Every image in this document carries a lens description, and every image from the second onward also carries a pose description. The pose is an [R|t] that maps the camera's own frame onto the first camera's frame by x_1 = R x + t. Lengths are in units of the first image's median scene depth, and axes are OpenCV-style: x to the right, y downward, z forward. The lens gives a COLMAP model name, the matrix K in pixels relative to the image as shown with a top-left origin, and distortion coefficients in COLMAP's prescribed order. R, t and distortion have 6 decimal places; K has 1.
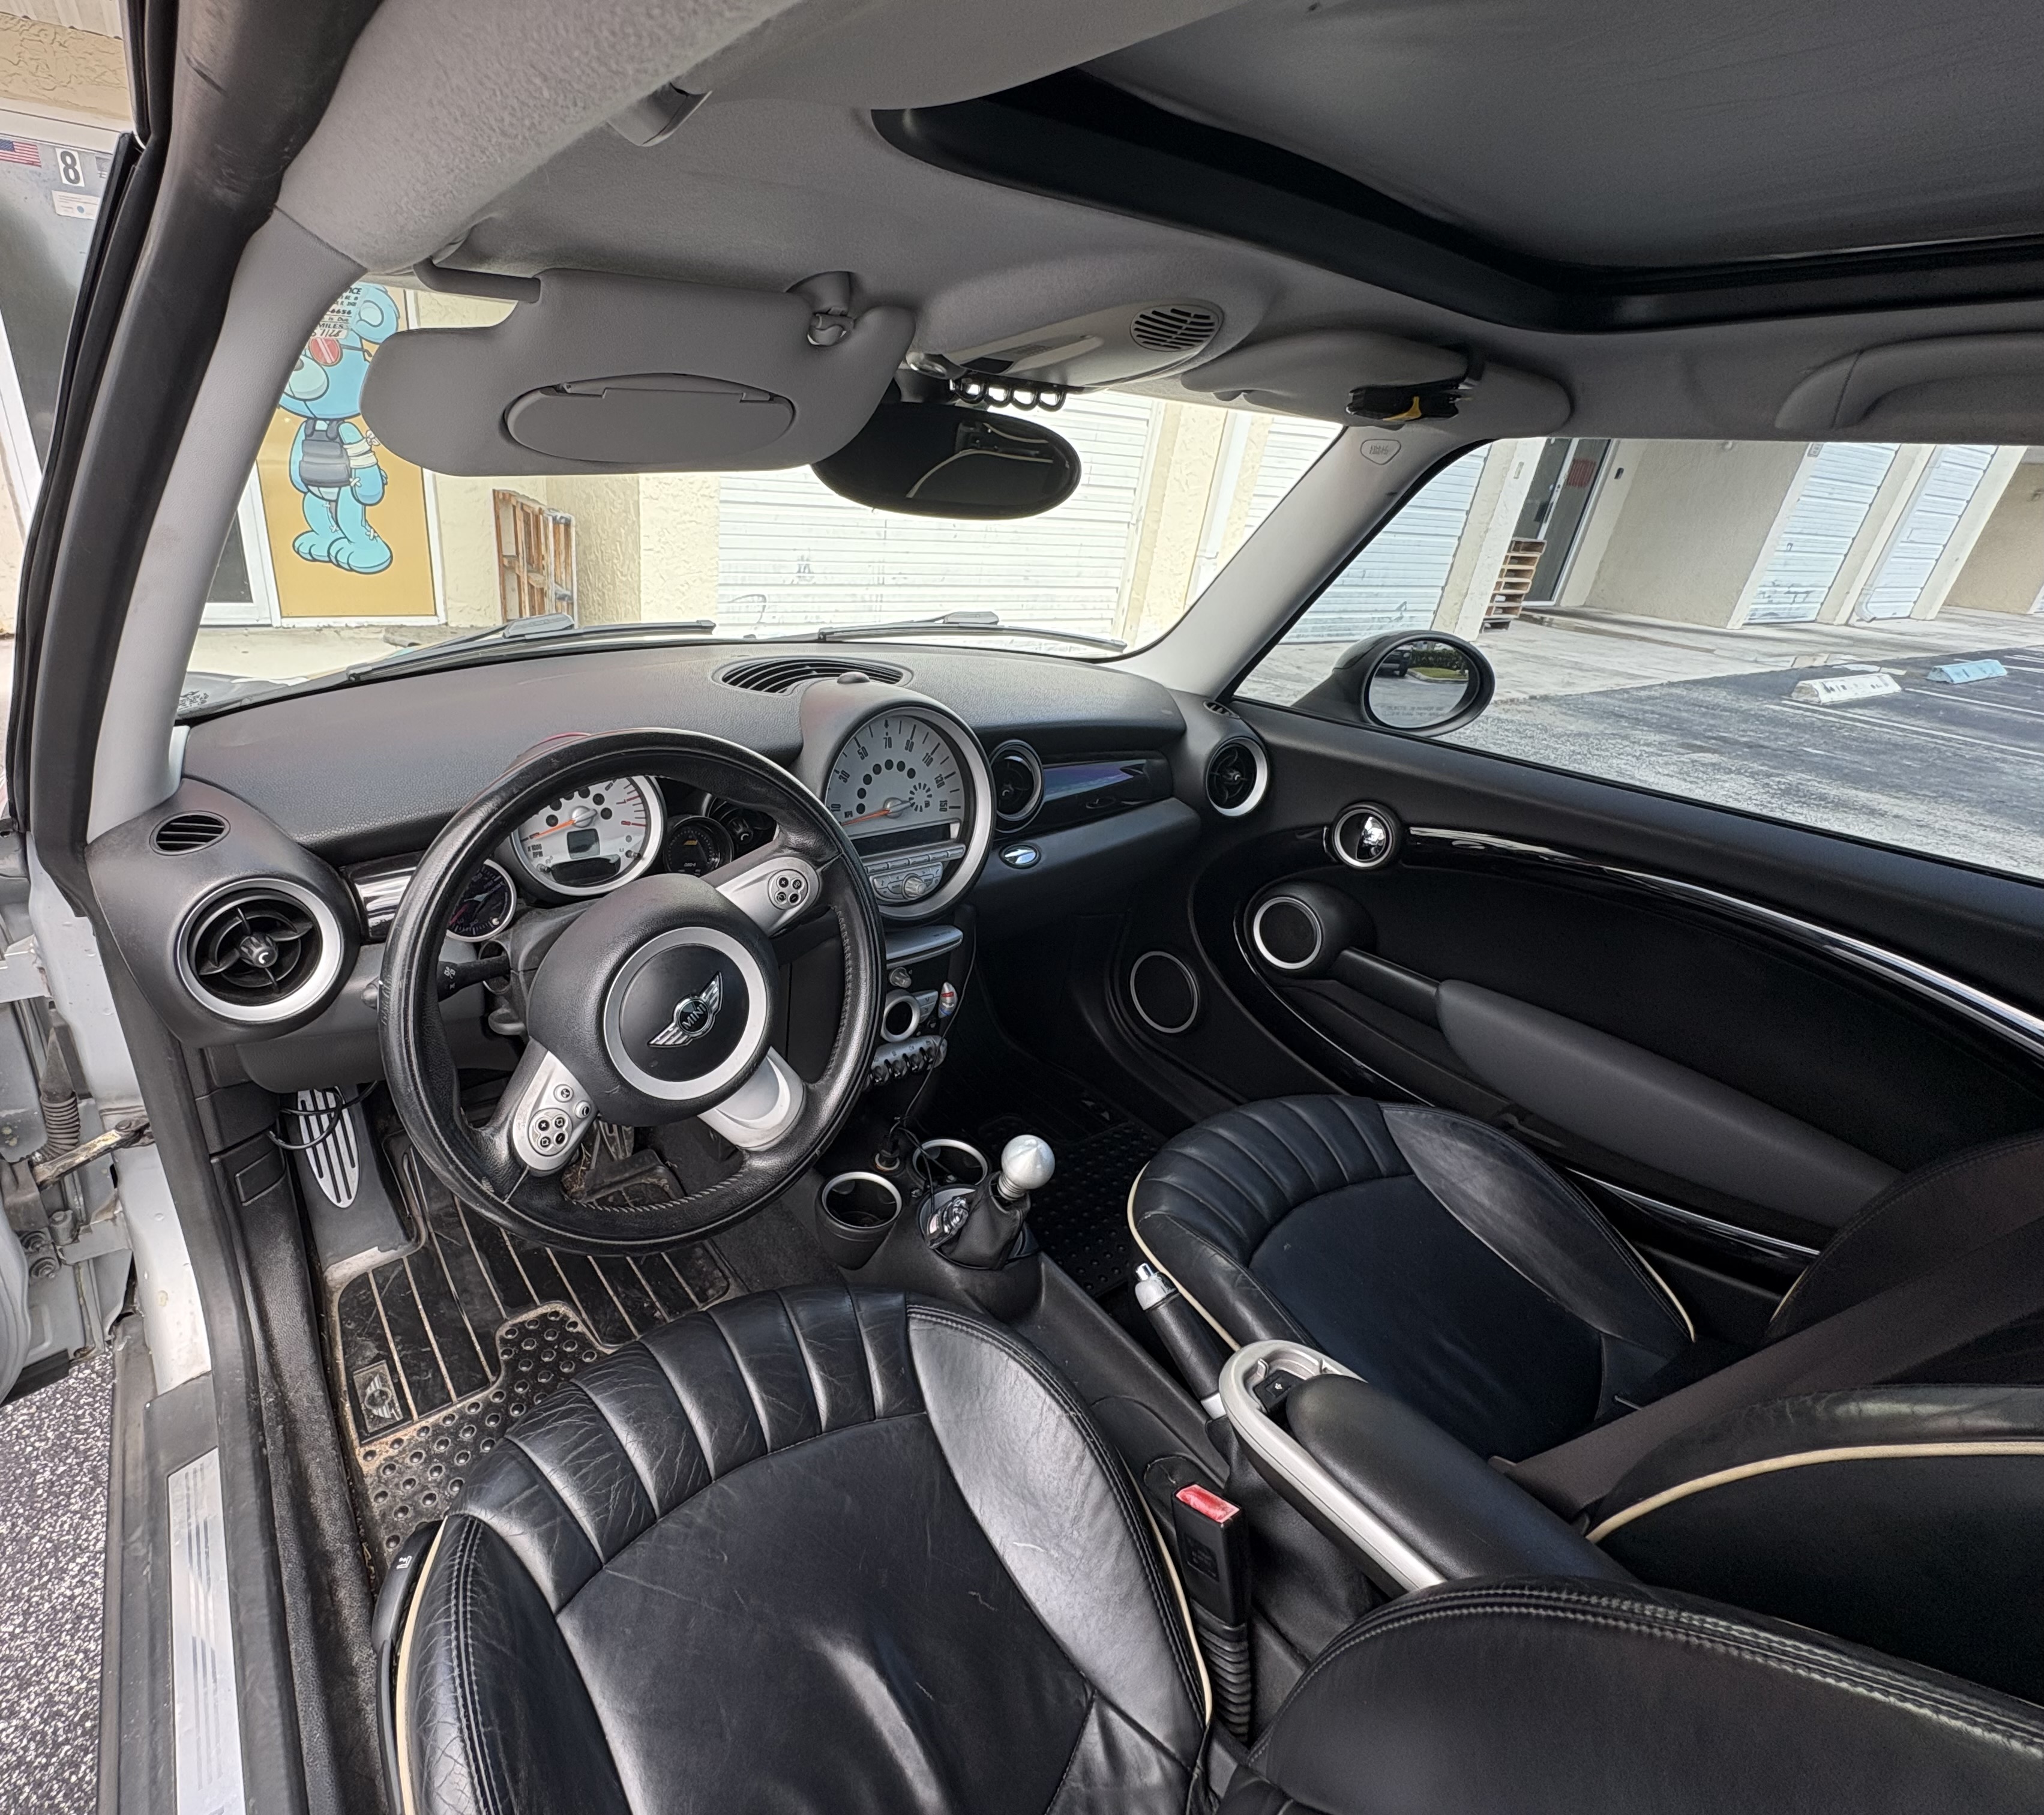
lens RADIAL K [[961.6, 0, 835.1], [0, 961.6, 908.5], [0, 0, 1]] dist [-0.000662, 0.000387]
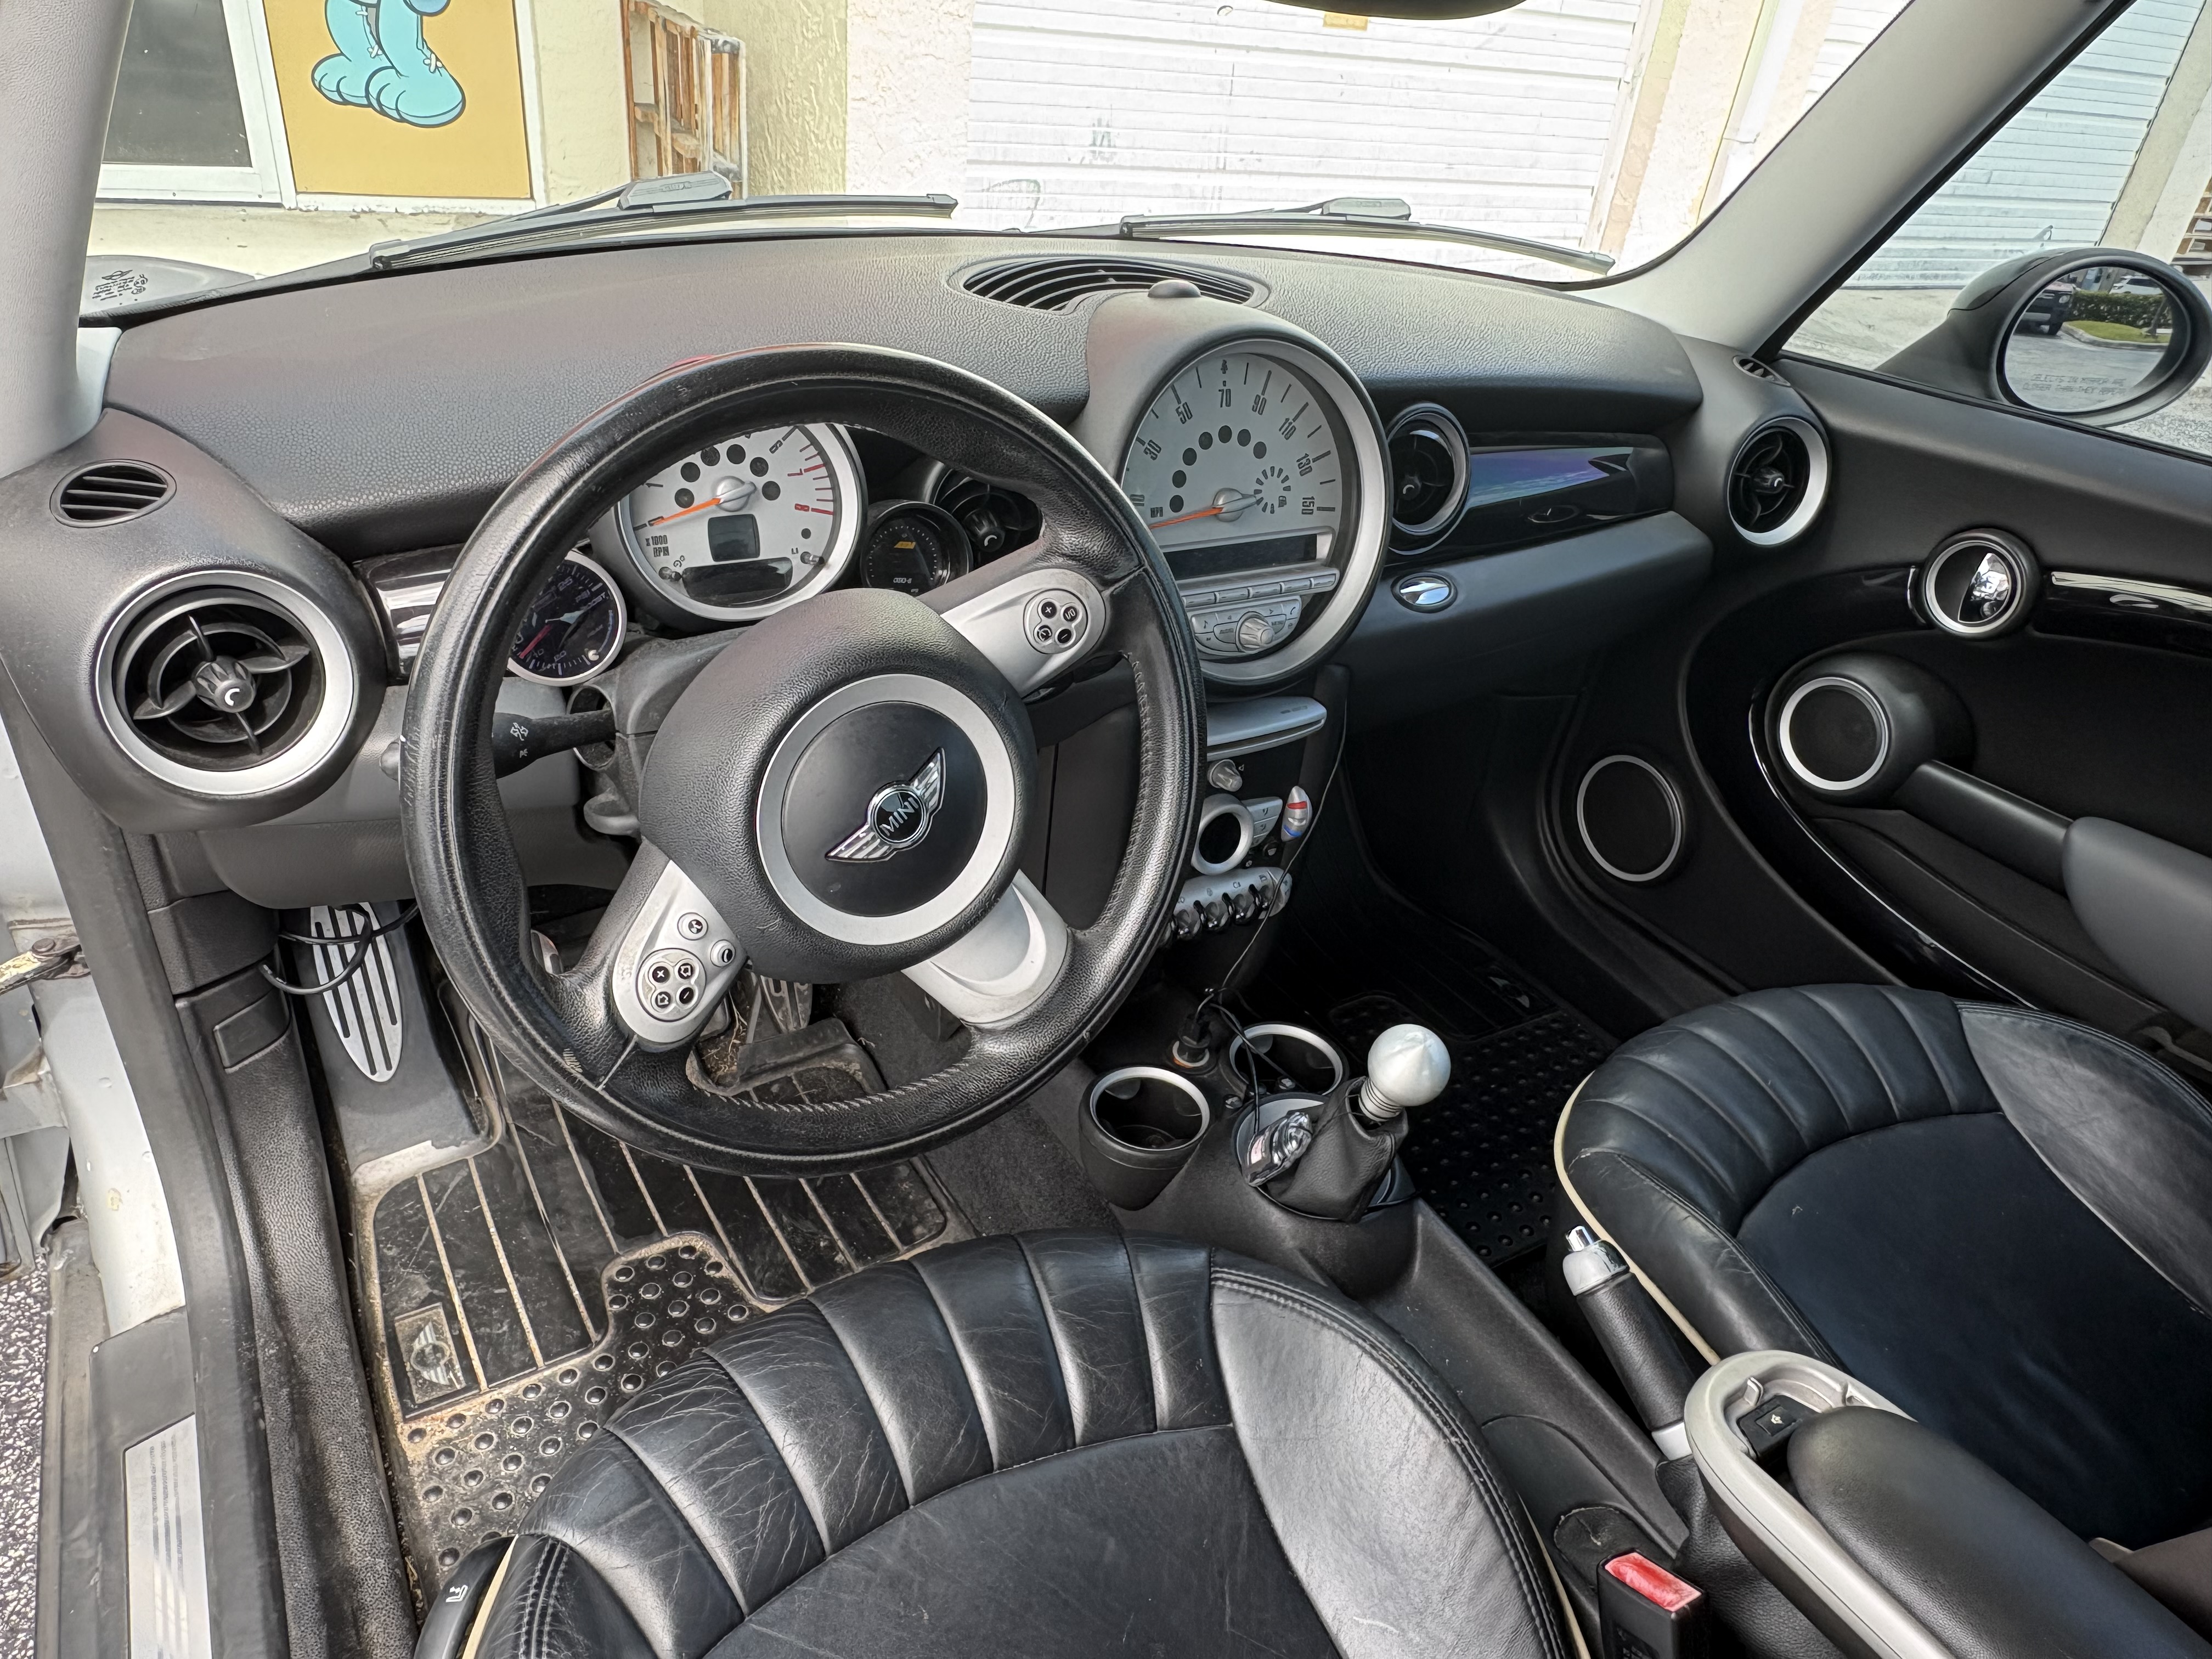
lens RADIAL K [[1429.3, 0, 1081.2], [0, 1429.3, 831.9], [0, 0, 1]] dist [-0.002455, 0.002066]
pose [[0.998689, 0.043428, -0.027111, -0.000979], [-0.040275, 0.993375, 0.107632, 0.011374], [0.031605, -0.106399, 0.993821, 0.047133]]
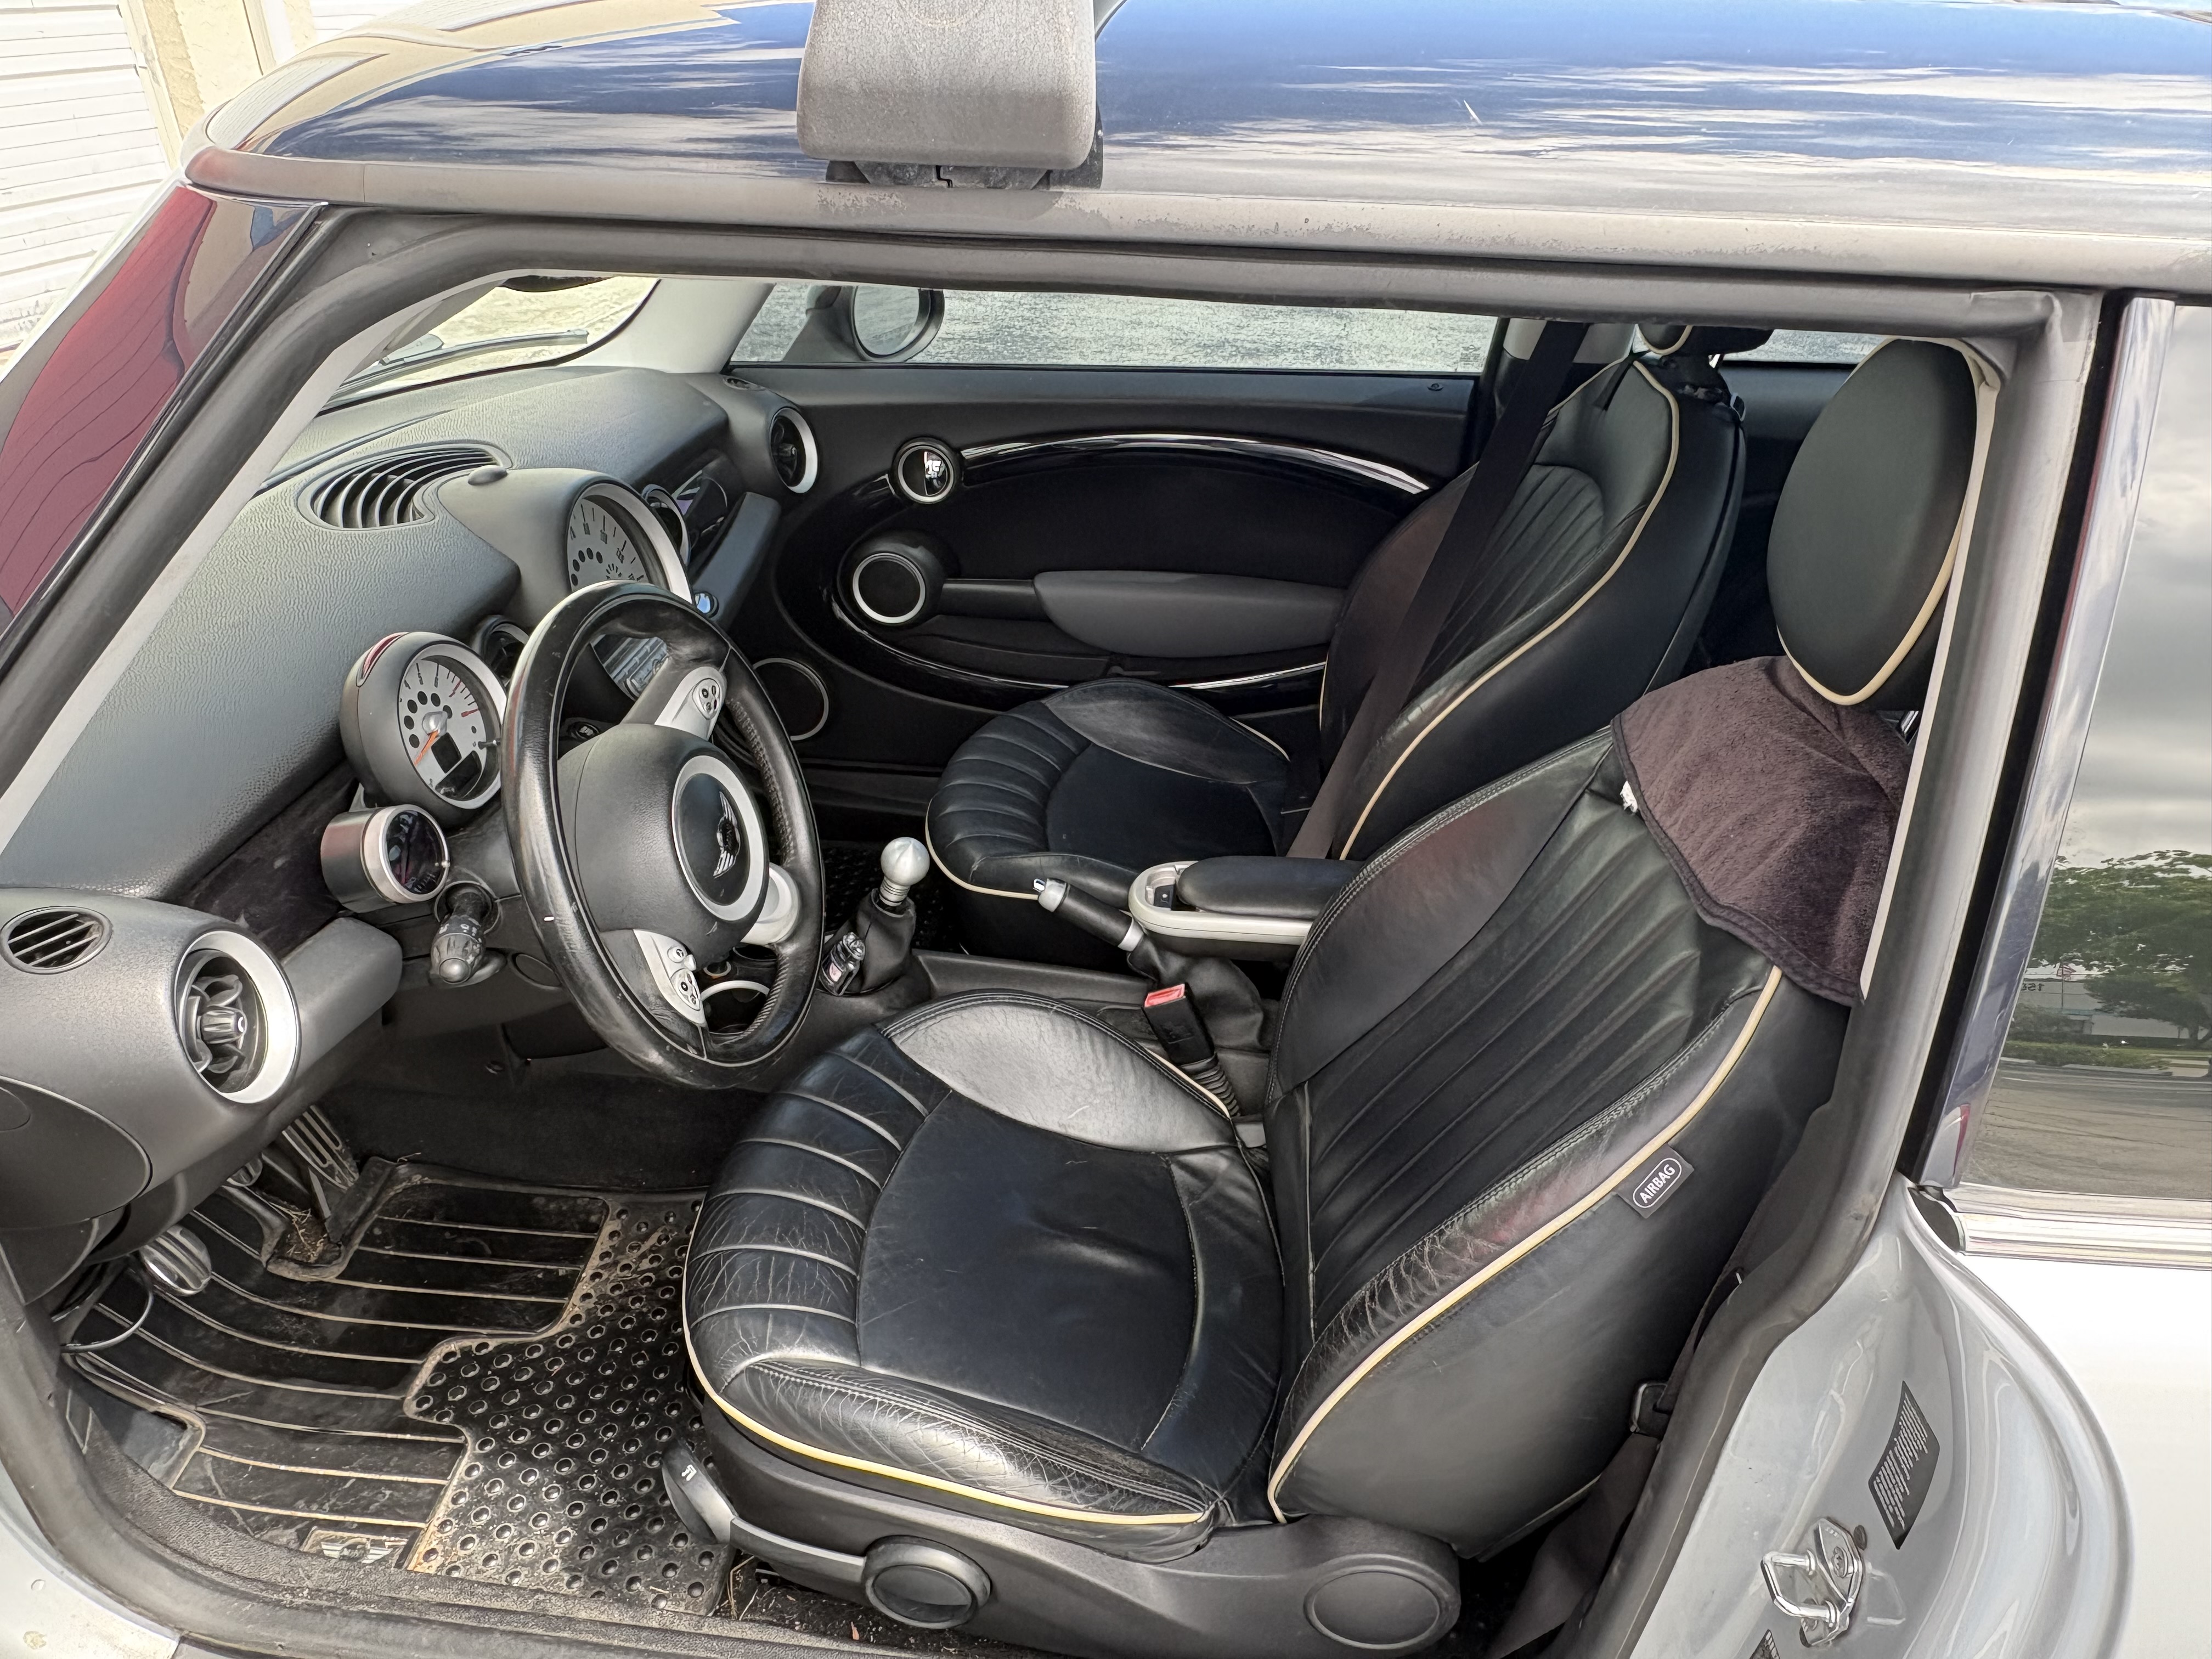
lens RADIAL K [[1429.3, 0, 1081.2], [0, 1429.3, 831.9], [0, 0, 1]] dist [-0.002455, 0.002066]
pose [[0.643407, -0.450503, 0.618930, -0.593774], [0.351945, 0.892071, 0.283452, -0.137353], [-0.679825, 0.035454, 0.732517, -0.280218]]
